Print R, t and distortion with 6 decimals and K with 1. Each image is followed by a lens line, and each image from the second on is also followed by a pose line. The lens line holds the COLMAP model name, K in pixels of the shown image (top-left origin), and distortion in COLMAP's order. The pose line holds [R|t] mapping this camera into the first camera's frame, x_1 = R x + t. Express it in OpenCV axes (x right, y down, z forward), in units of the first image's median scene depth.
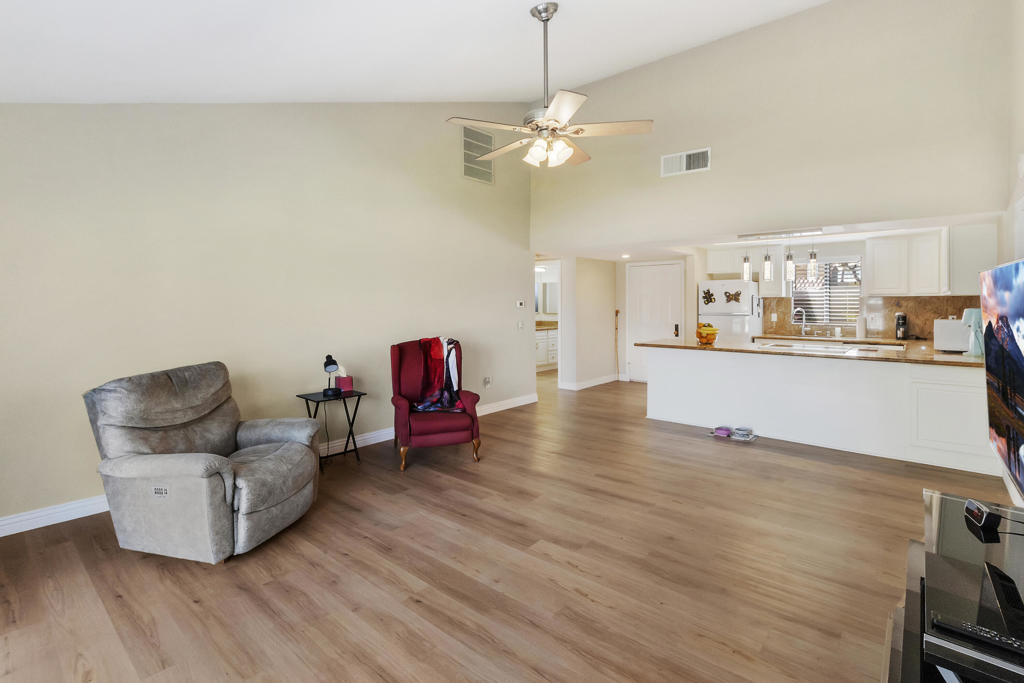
lens RADIAL K [[469.4, 0, 507.7], [0, 469.4, 305.4], [0, 0, 1]] dist [-0.001817, -0.000223]
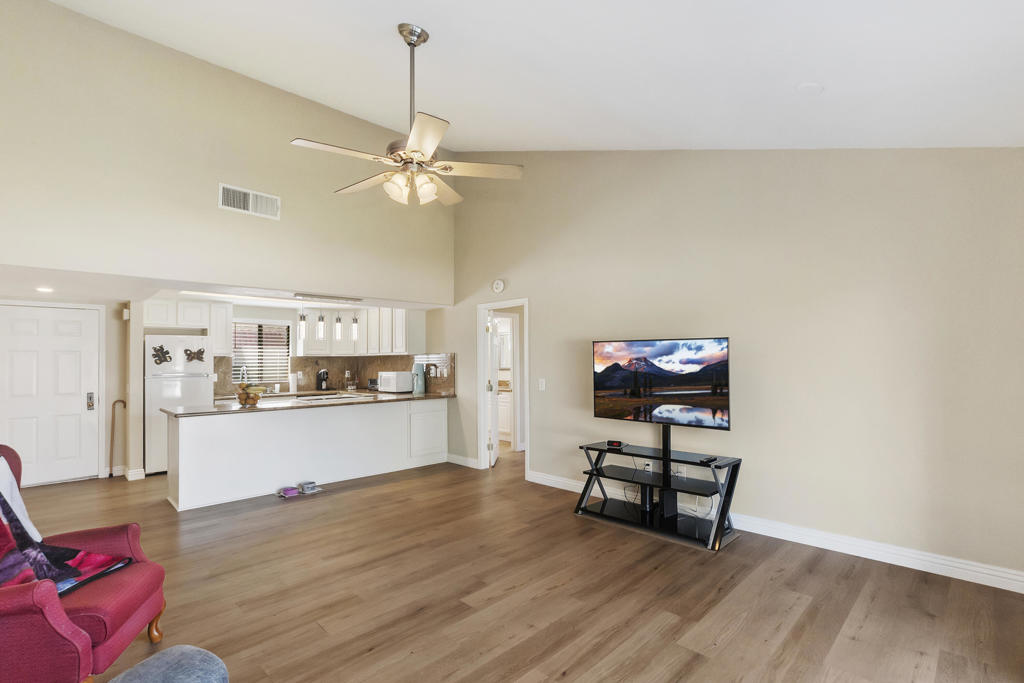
lens RADIAL K [[482.0, 0, 519.0], [0, 482.0, 355.9], [0, 0, 1]] dist [0.000065, 0.000035]
pose [[0.076958, 0.015111, 0.996920, -0.473008], [0.017604, 0.999709, -0.016512, 0.011086], [-0.996879, 0.018821, 0.076669, 0.415767]]
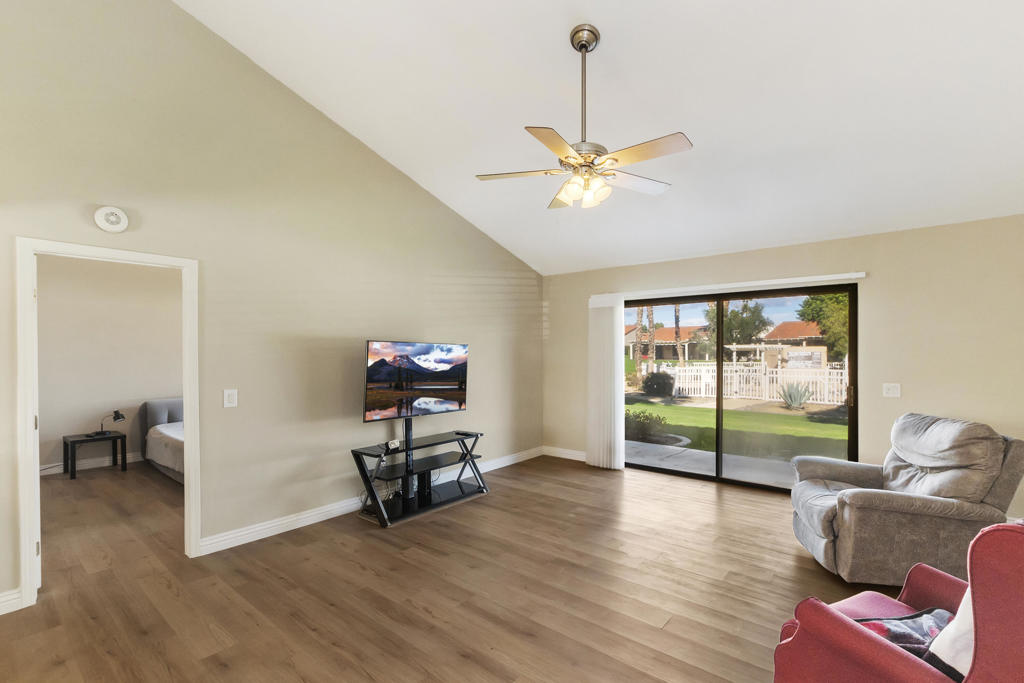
lens RADIAL K [[464.6, 0, 511.8], [0, 464.6, 347.1], [0, 0, 1]] dist [-0.002712, -0.000161]
pose [[-0.999762, 0.005538, -0.021110, 0.147583], [0.005637, 0.999973, -0.004642, -0.010067], [0.021084, -0.004760, -0.999766, 1.097208]]
